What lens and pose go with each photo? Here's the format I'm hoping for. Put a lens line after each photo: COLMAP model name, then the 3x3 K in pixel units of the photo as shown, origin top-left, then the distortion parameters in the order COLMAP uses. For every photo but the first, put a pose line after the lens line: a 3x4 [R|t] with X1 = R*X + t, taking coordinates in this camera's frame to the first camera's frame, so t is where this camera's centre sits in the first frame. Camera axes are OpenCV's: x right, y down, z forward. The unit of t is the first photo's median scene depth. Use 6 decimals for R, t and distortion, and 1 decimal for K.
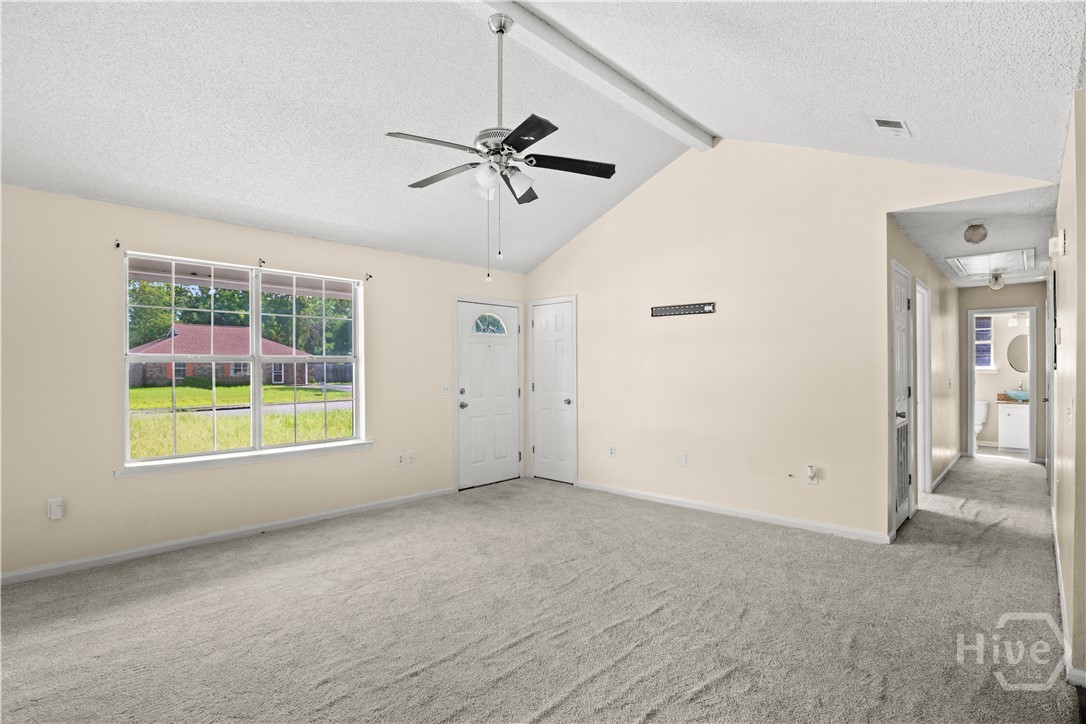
lens RADIAL K [[532.8, 0, 542.0], [0, 532.8, 366.7], [0, 0, 1]] dist [-0.011033, 0.000010]
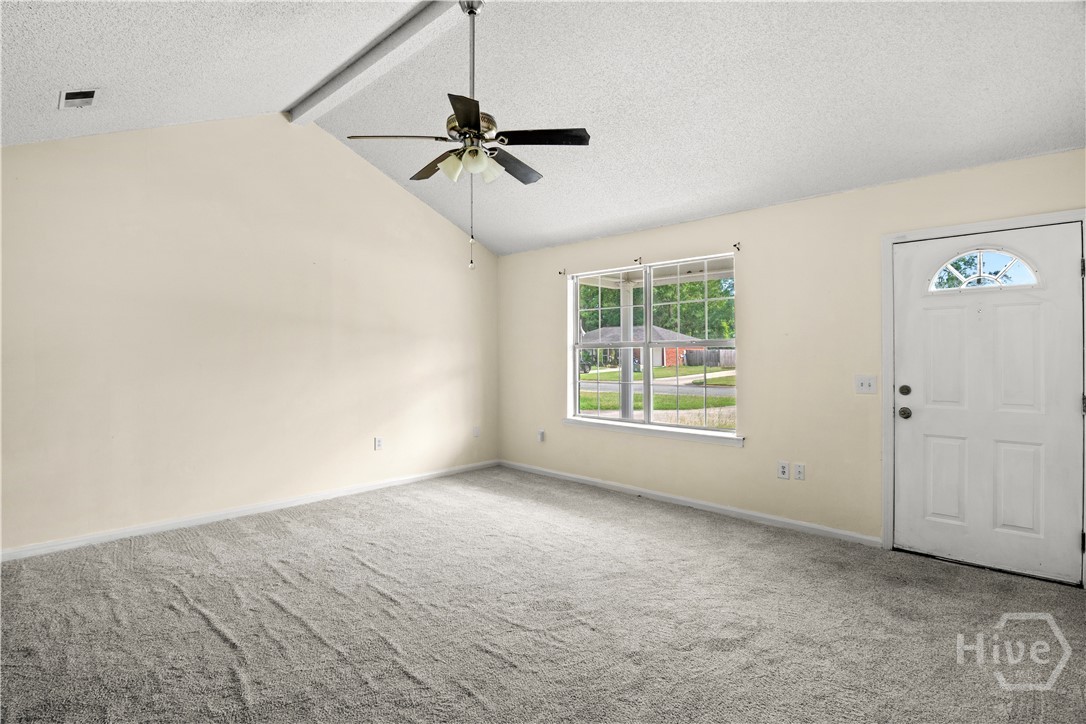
lens RADIAL K [[532.8, 0, 514.3], [0, 532.8, 354.5], [0, 0, 1]] dist [-0.011033, 0.000010]
pose [[-0.034506, 0.004985, -0.999392, 0.570001], [0.006767, 0.999966, 0.004755, -0.000644], [0.999382, -0.006599, -0.034539, 0.696506]]
